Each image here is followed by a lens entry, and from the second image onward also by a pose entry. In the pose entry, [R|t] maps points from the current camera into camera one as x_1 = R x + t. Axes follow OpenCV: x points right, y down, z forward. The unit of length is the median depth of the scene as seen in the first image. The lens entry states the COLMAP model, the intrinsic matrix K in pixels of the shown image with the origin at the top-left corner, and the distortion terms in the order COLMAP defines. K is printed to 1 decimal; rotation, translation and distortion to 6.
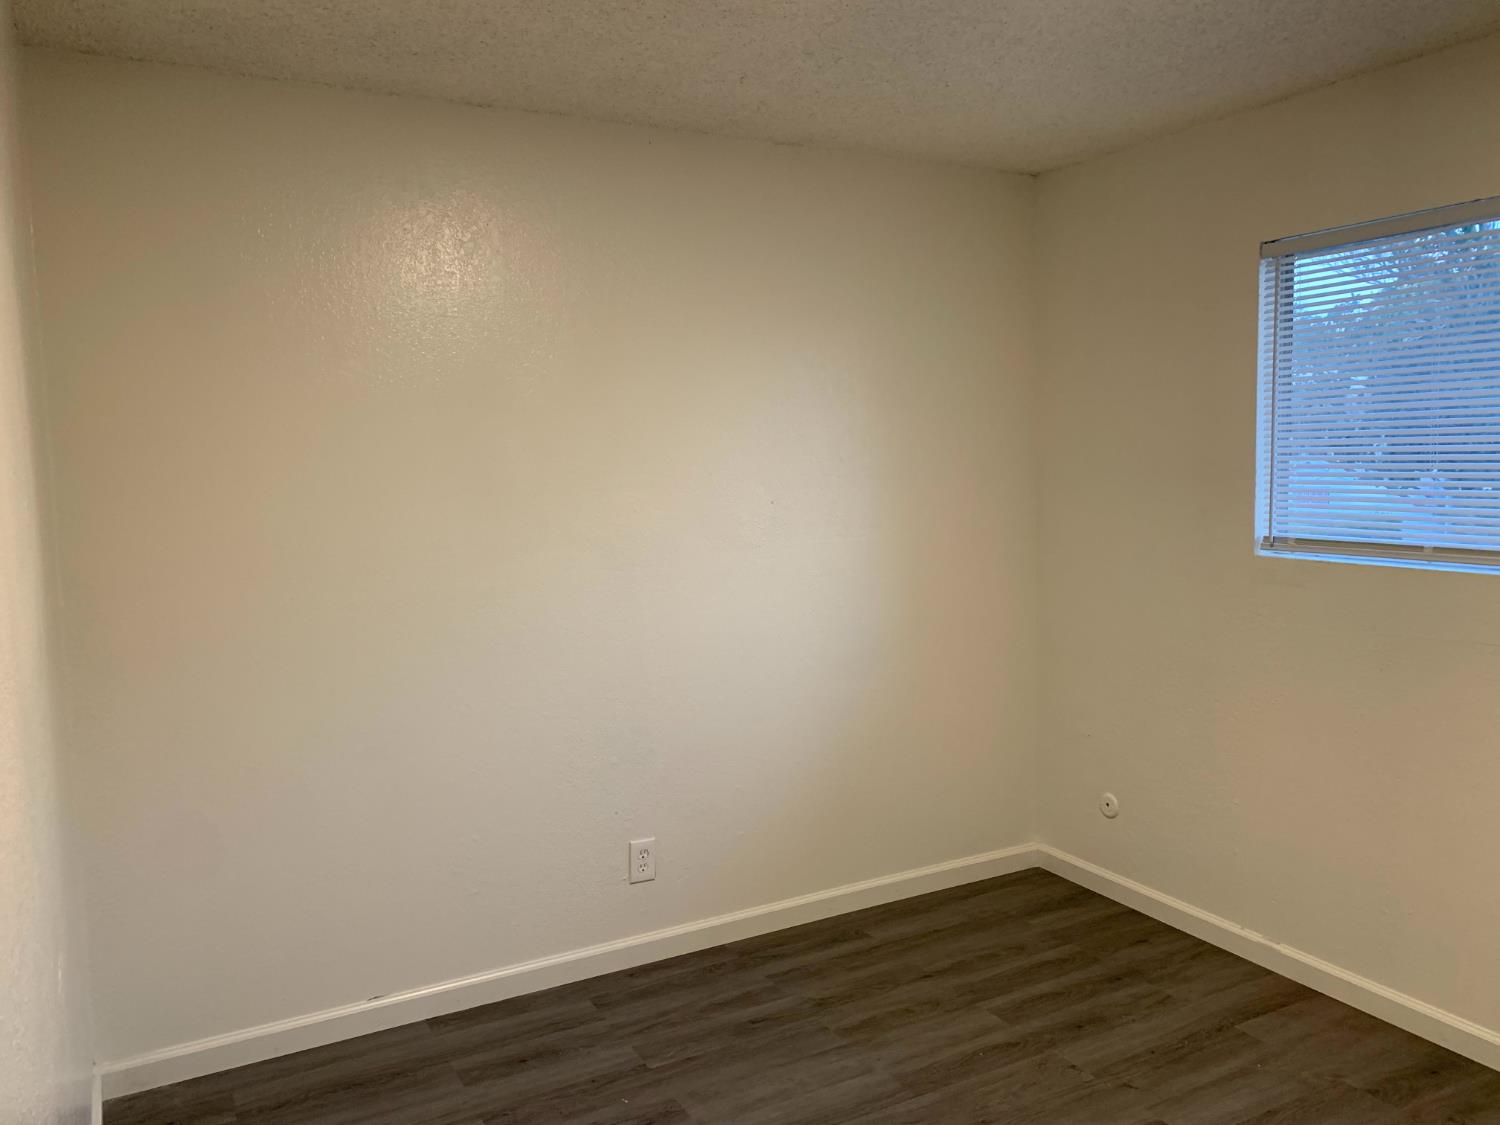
lens RADIAL K [[1138.6, 0, 749.4], [0, 1138.6, 557.5], [0, 0, 1]] dist [0.037369, -0.040922]
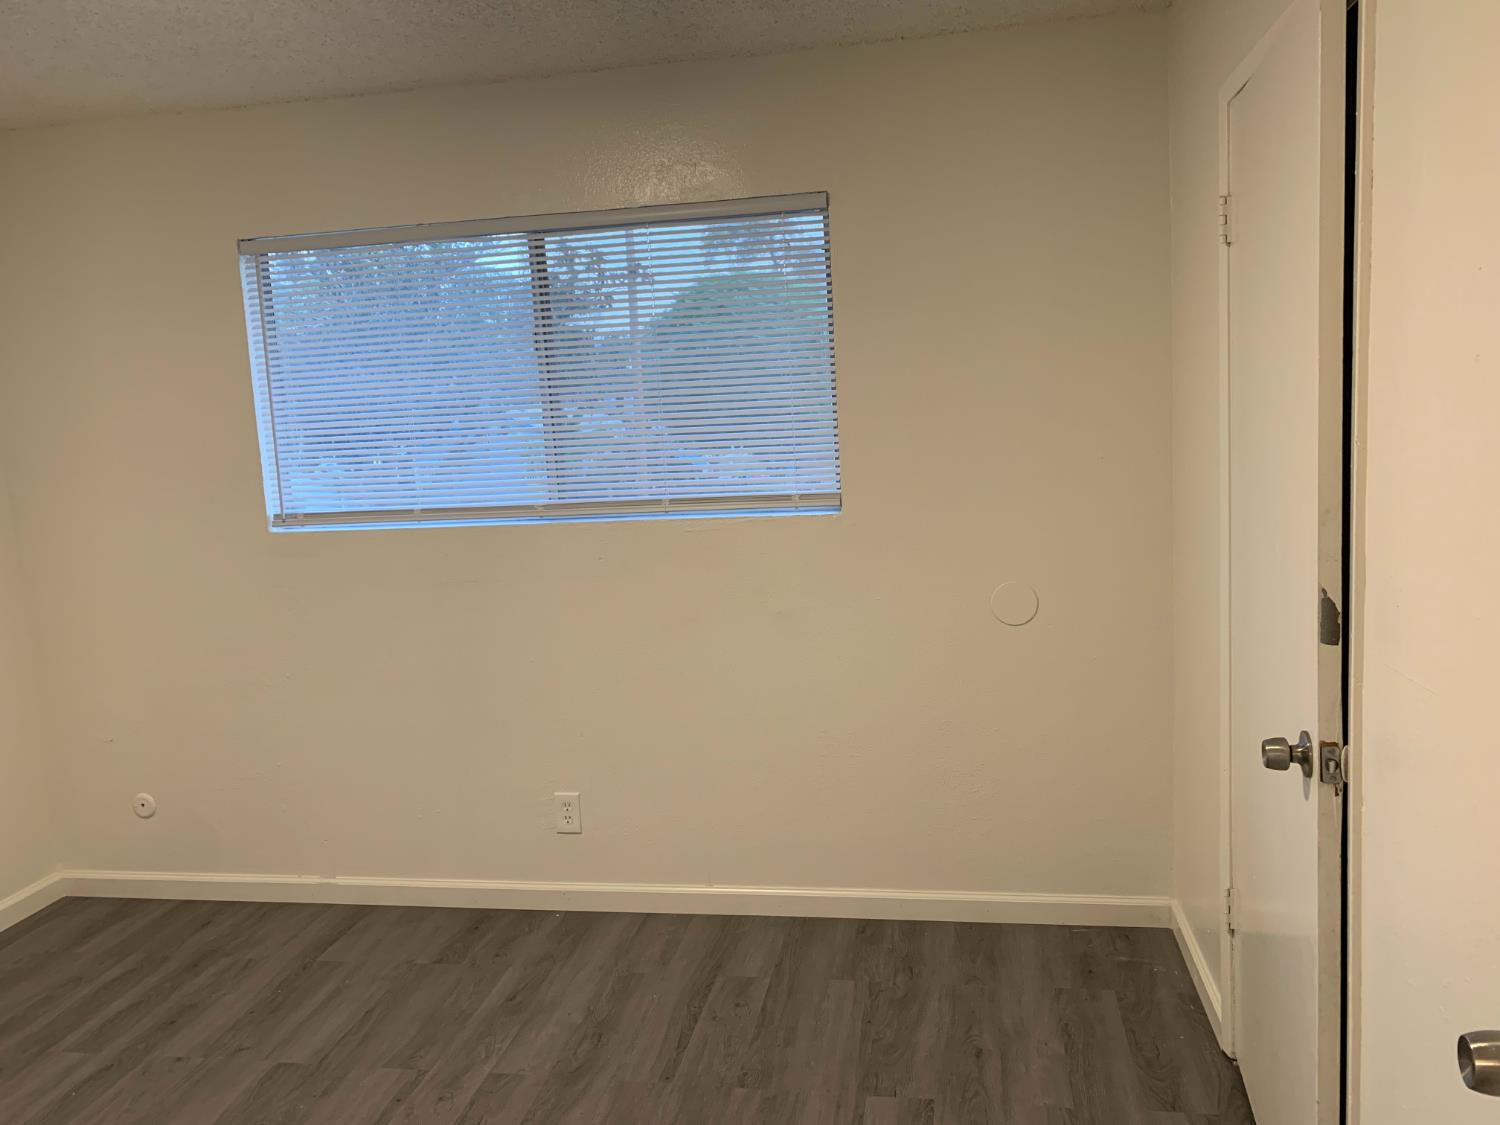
lens RADIAL K [[1138.6, 0, 755.7], [0, 1138.6, 564.7], [0, 0, 1]] dist [0.037369, -0.040922]
pose [[0.619628, -0.120284, 0.775624, -0.115790], [0.108421, 0.991831, 0.067199, 0.005338], [-0.777371, 0.042456, 0.627608, -0.028906]]
